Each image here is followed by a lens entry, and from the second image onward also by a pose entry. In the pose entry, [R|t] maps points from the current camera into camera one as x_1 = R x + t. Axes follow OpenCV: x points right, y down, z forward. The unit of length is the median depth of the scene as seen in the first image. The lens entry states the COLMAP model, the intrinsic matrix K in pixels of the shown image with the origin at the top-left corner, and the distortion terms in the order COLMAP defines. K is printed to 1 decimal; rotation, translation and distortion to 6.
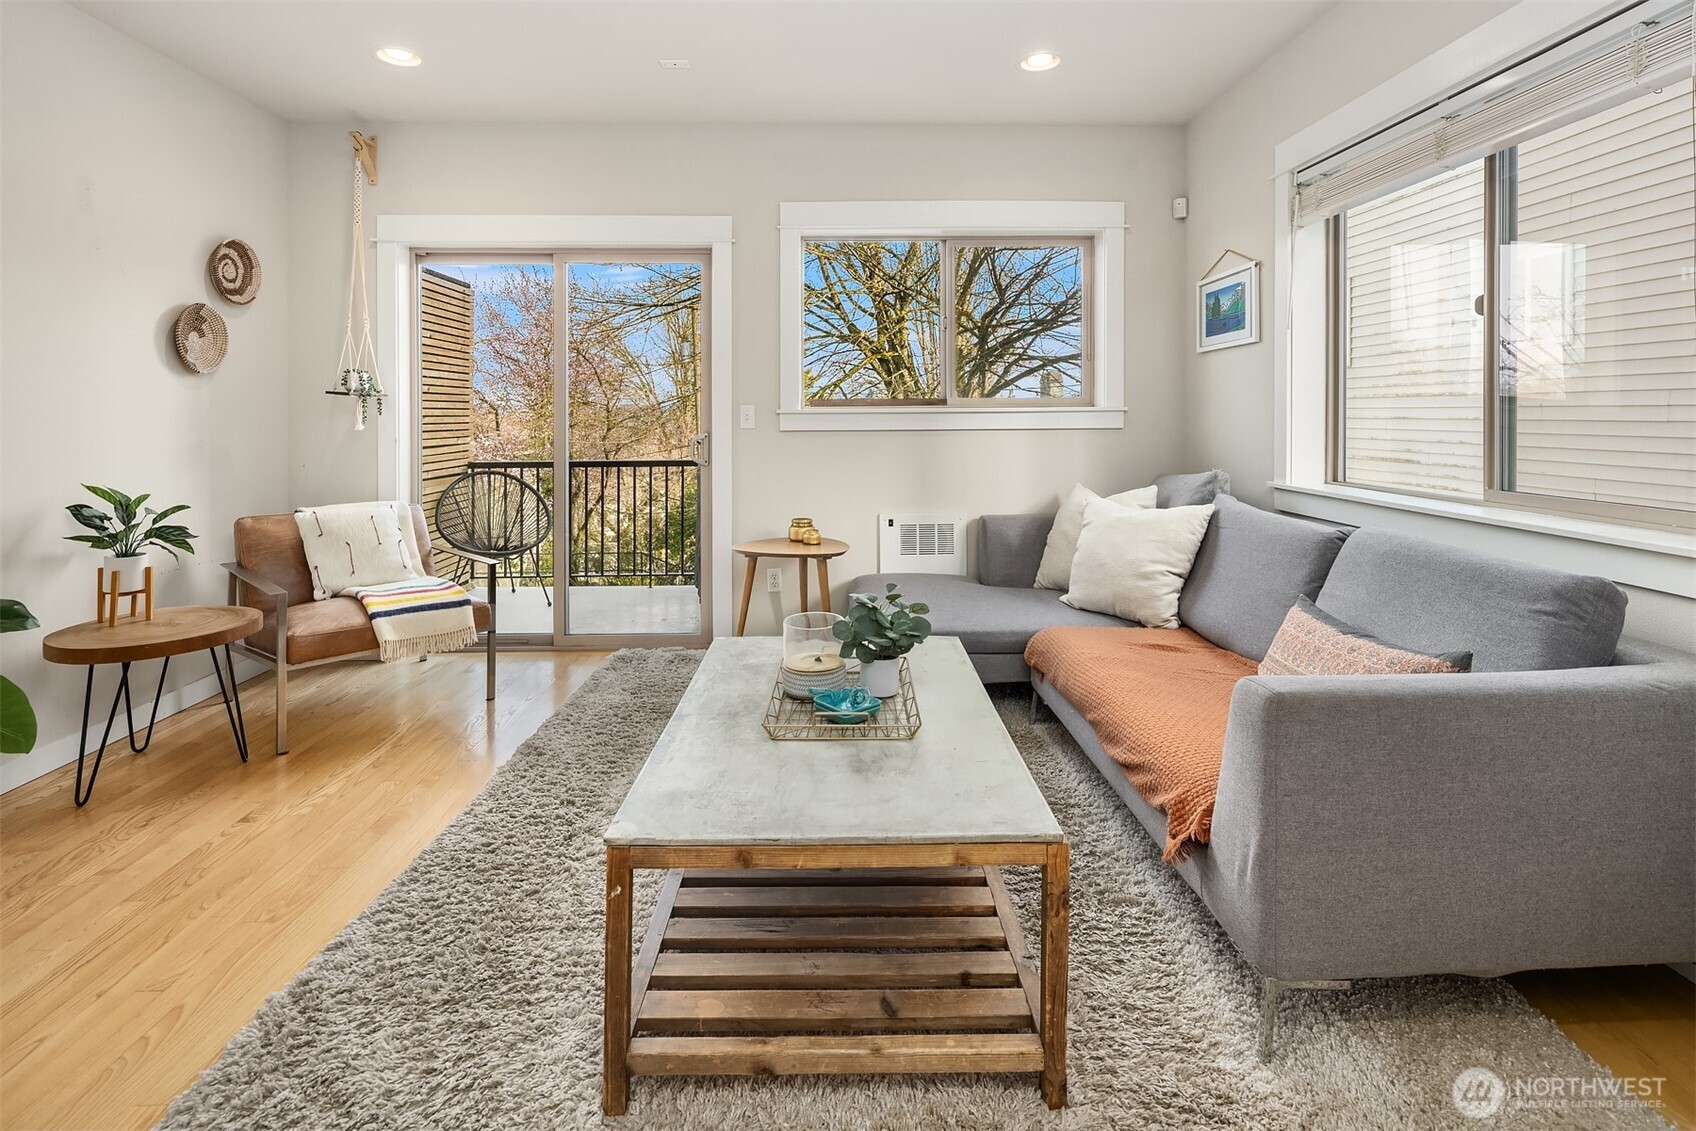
lens RADIAL K [[823.0, 0, 849.4], [0, 823.0, 409.0], [0, 0, 1]] dist [0.003301, -0.003619]
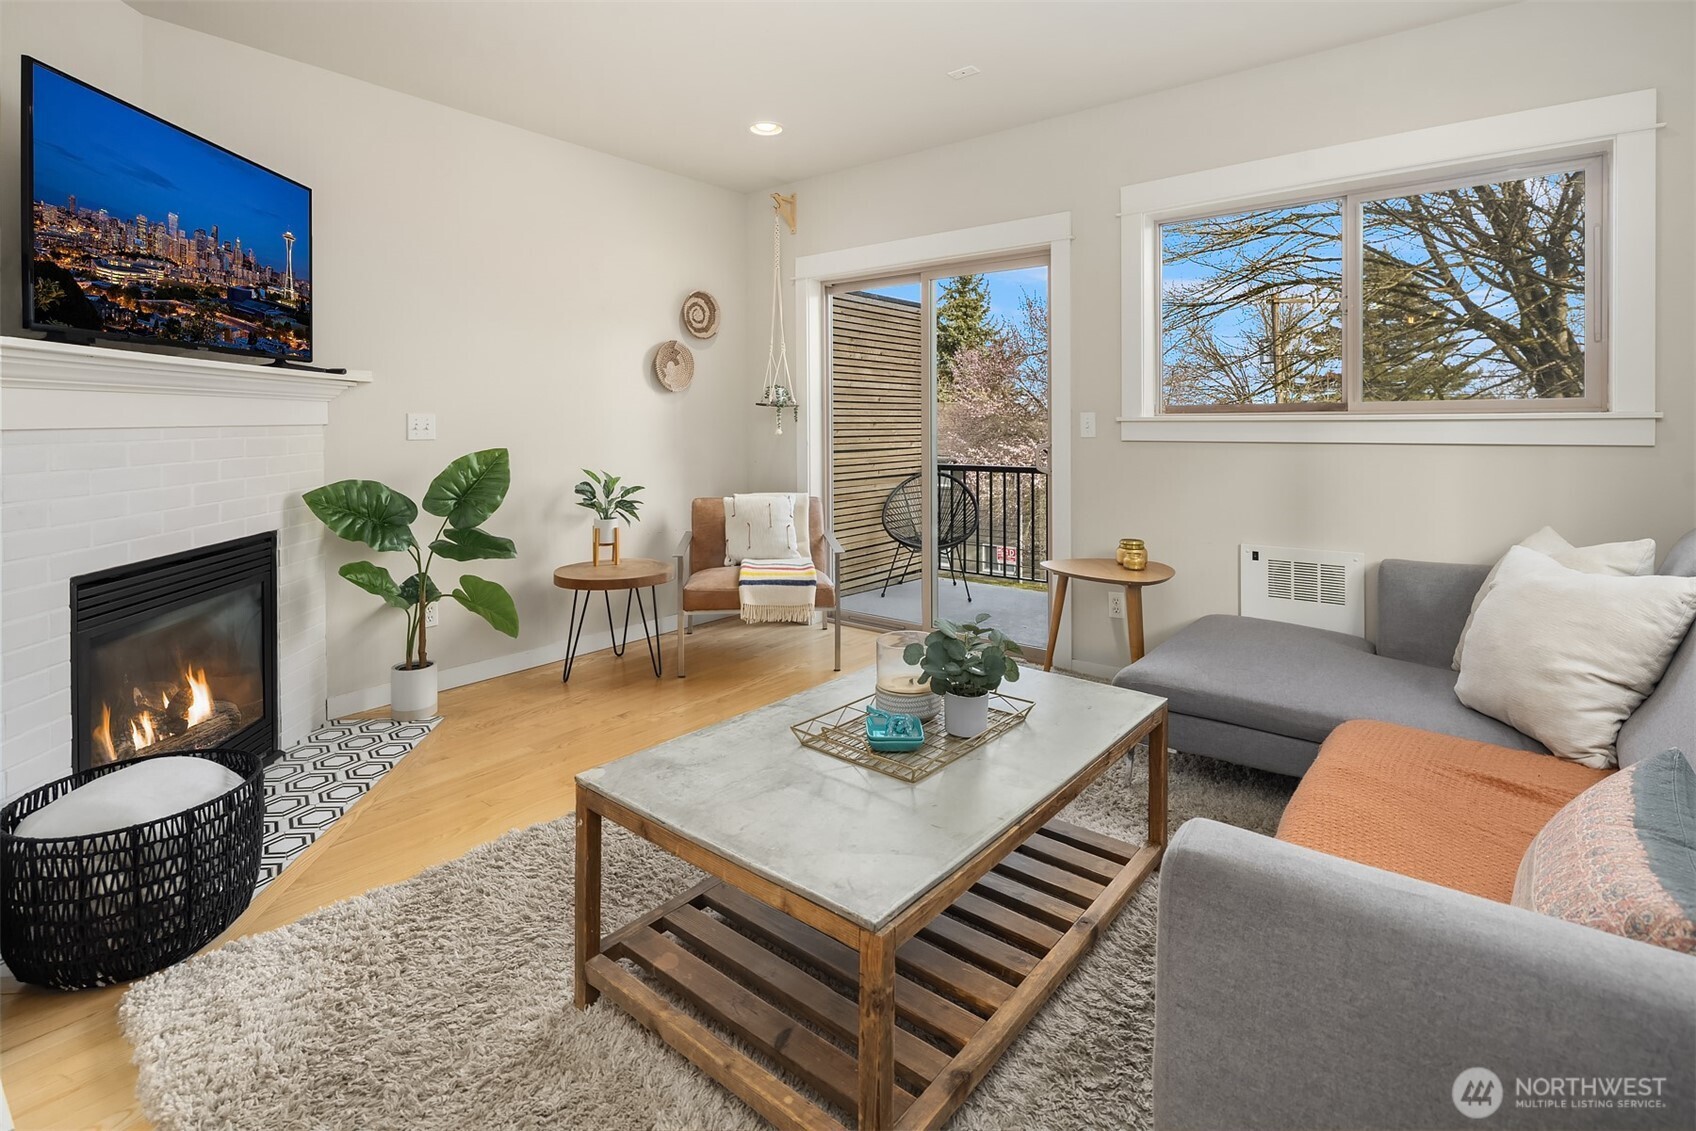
lens RADIAL K [[823.0, 0, 847.2], [0, 823.0, 419.0], [0, 0, 1]] dist [0.003301, -0.003619]
pose [[0.763199, 0.000376, -0.646163, 0.298739], [0.003183, 0.999986, 0.004342, -0.002355], [0.646155, -0.005370, 0.763187, 0.128874]]
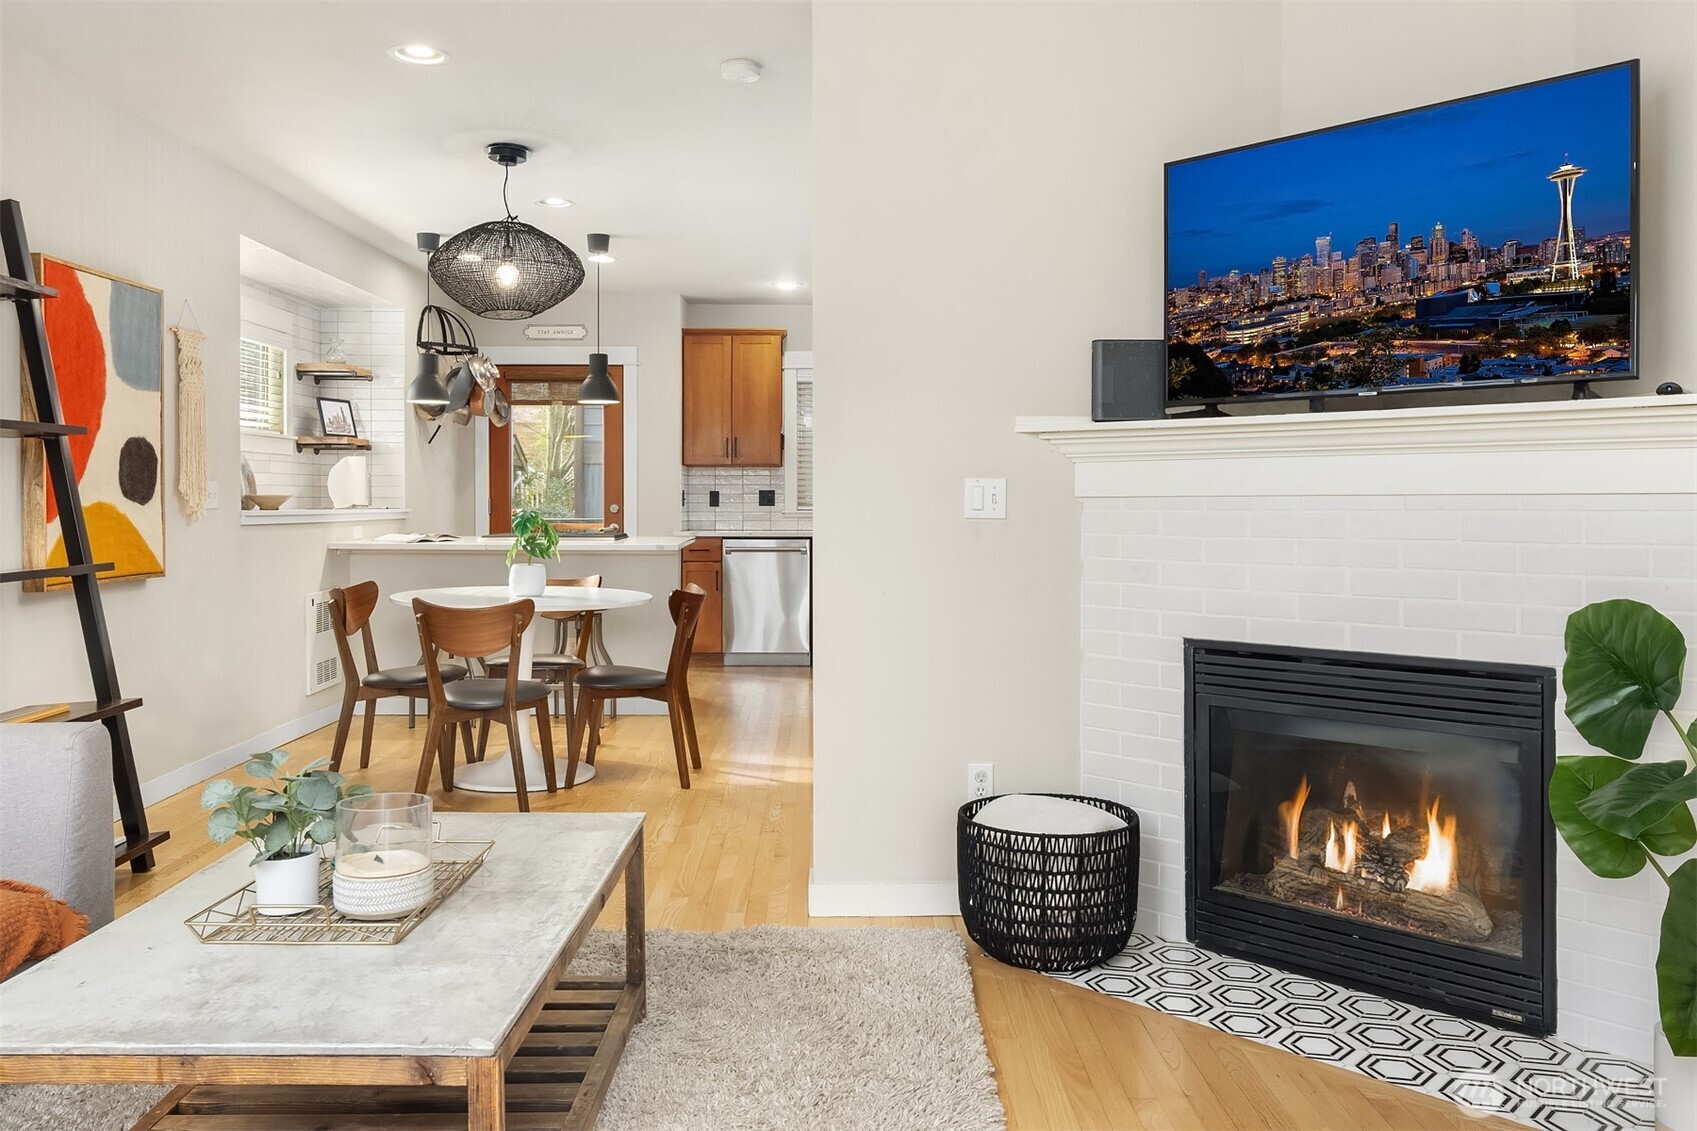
lens RADIAL K [[1316.3, 0, 838.9], [0, 1316.3, 507.8], [0, 0, 1]] dist [0.011178, -0.012049]
pose [[-0.999842, 0.003864, 0.017366, -0.231439], [0.003899, 0.999990, 0.001952, 0.009859], [-0.017358, 0.002020, -0.999847, 1.153117]]
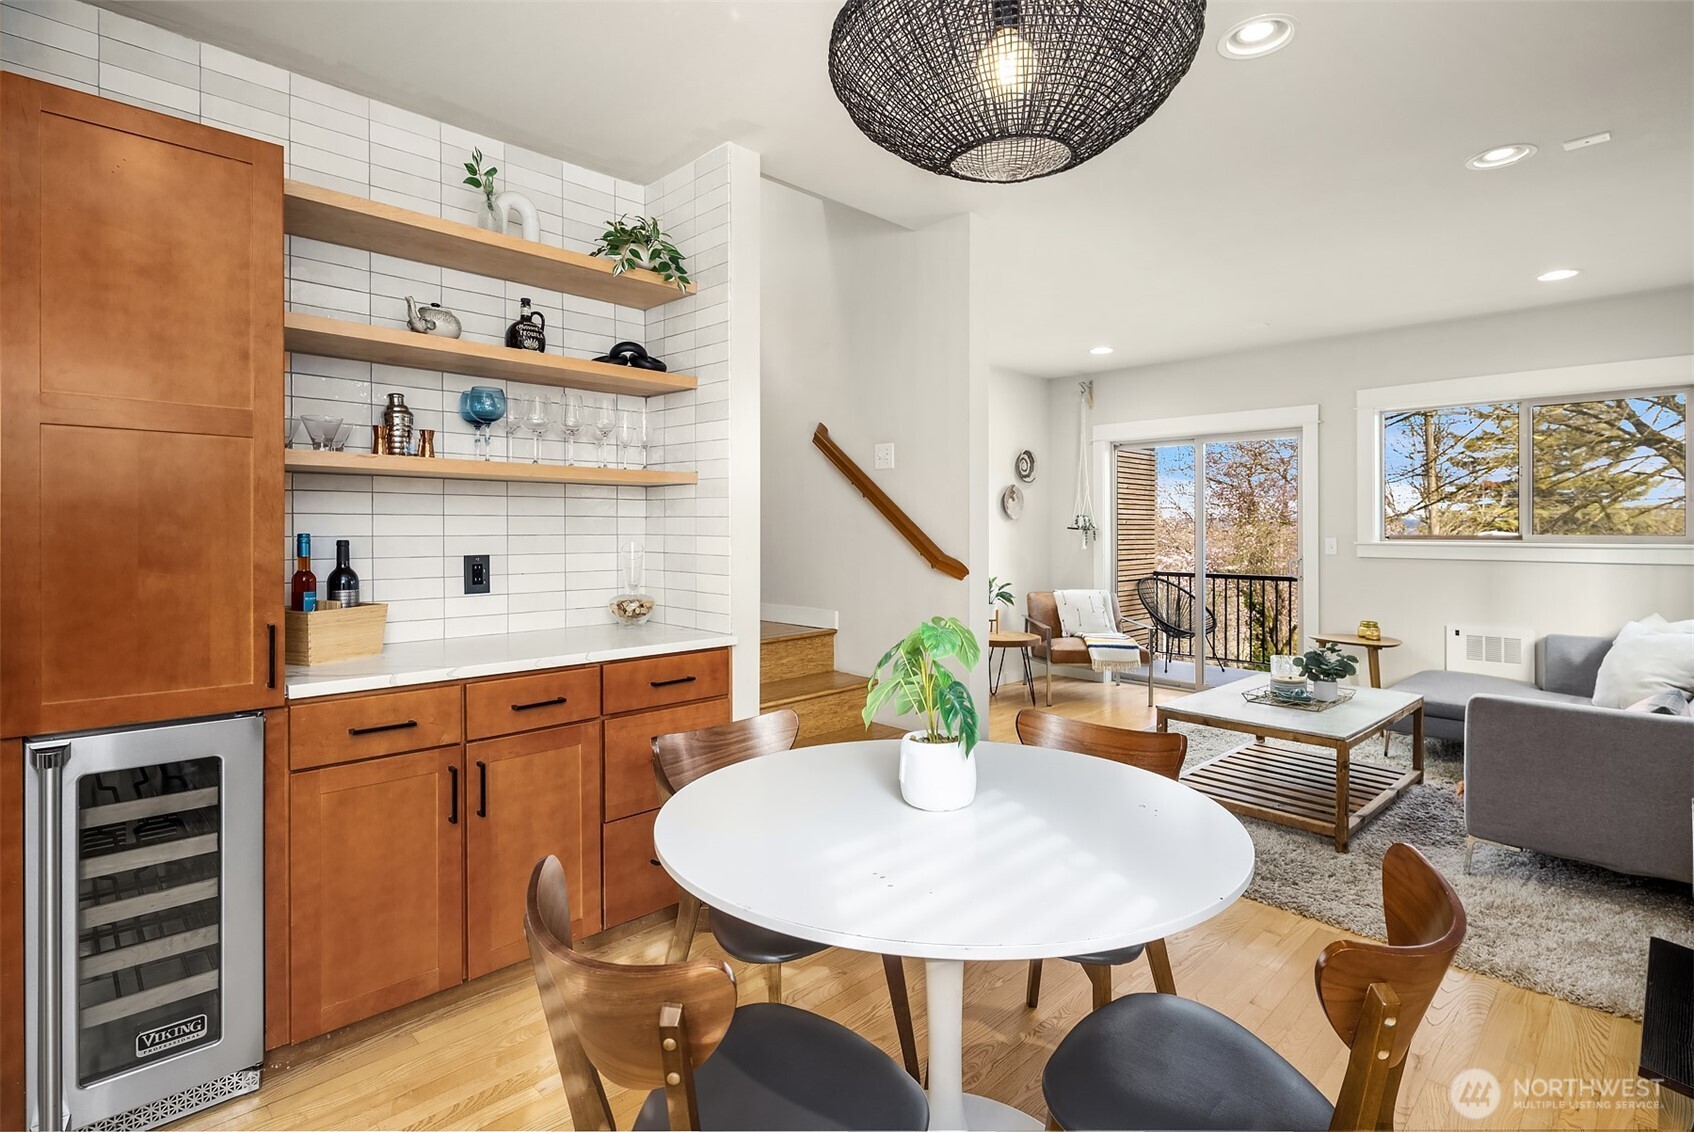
lens RADIAL K [[822.1, 0, 838.7], [0, 822.1, 521.3], [0, 0, 1]] dist [0.003301, -0.003619]
pose [[0.669595, 0.001839, -0.742724, 0.392753], [-0.002226, 0.999997, 0.000469, -0.035798], [0.742723, 0.001340, 0.669597, -0.620186]]
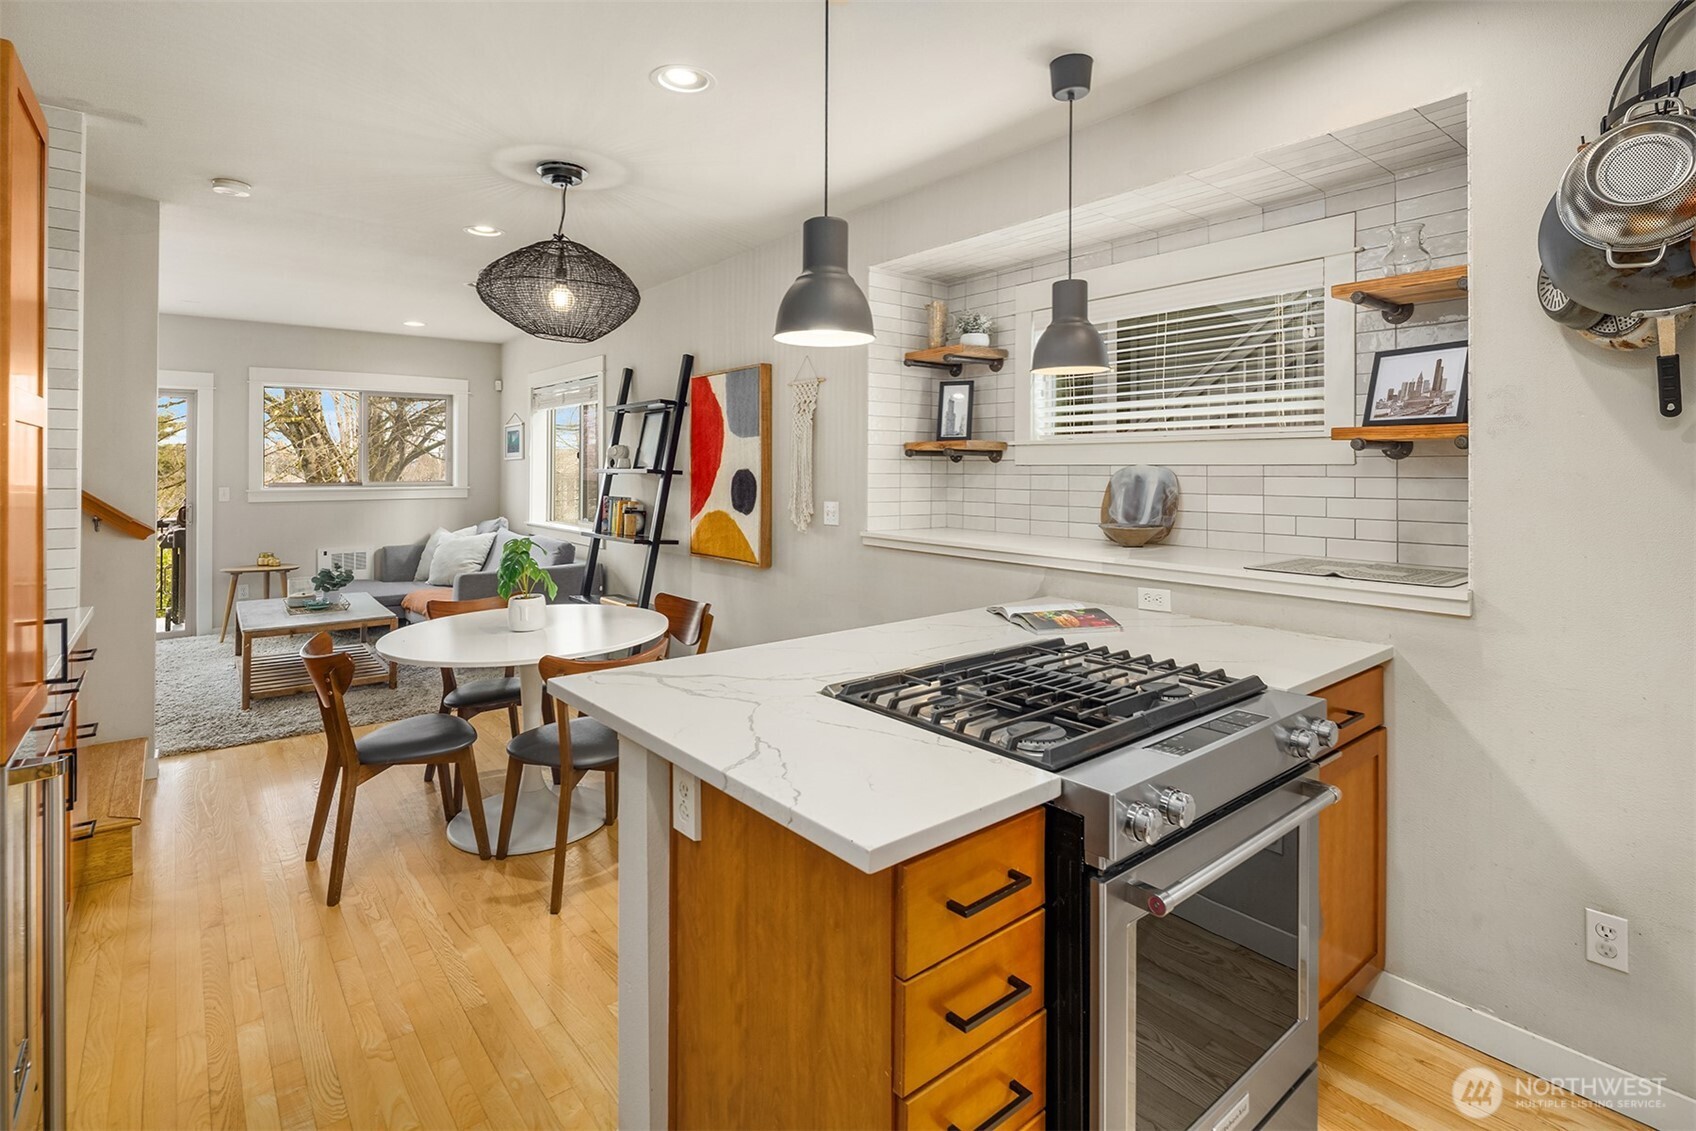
lens RADIAL K [[823.0, 0, 853.3], [0, 823.0, 470.6], [0, 0, 1]] dist [0.003301, -0.003619]
pose [[0.794648, 0.003759, 0.607059, -0.137068], [-0.009012, 0.999944, 0.005604, -0.066404], [-0.607004, -0.009924, 0.794637, -1.218098]]
